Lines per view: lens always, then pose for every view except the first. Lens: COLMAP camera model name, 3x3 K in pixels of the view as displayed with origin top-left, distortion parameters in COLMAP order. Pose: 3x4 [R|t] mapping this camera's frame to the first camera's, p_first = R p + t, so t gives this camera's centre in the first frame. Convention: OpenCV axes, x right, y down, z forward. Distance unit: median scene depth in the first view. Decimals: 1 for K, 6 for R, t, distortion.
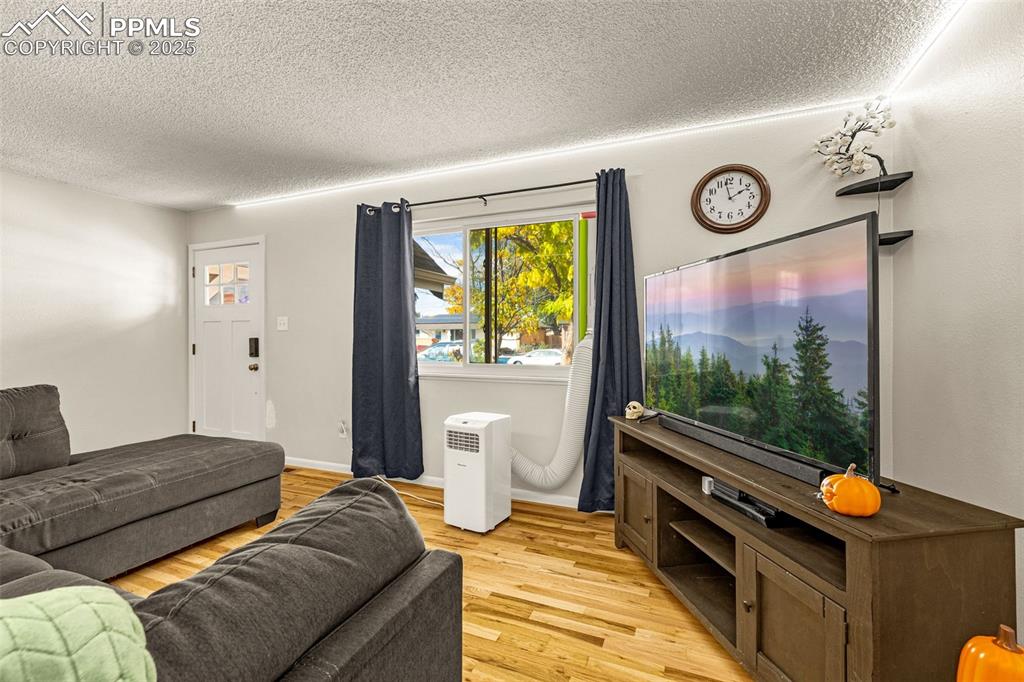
lens RADIAL K [[445.6, 0, 529.0], [0, 445.6, 338.9], [0, 0, 1]] dist [0.014682, 0.000347]
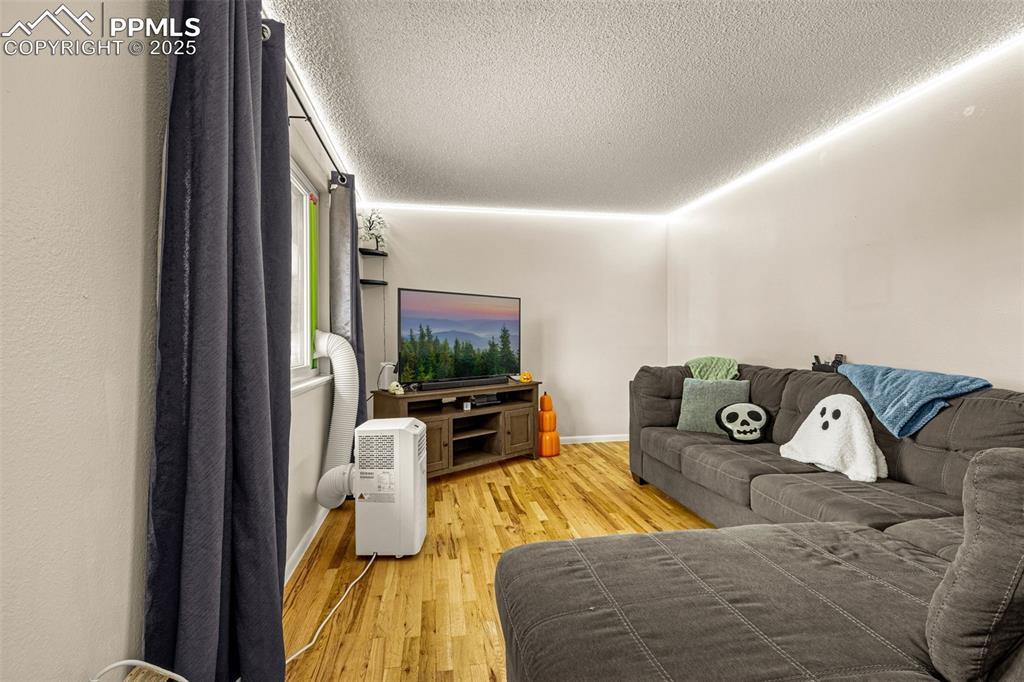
lens RADIAL K [[445.6, 0, 529.0], [0, 445.6, 338.9], [0, 0, 1]] dist [0.014682, 0.000347]
pose [[-0.547276, 0.001352, 0.836951, -1.351581], [0.005117, 0.999985, 0.001730, 0.017558], [-0.836936, 0.005229, -0.547275, 1.741494]]
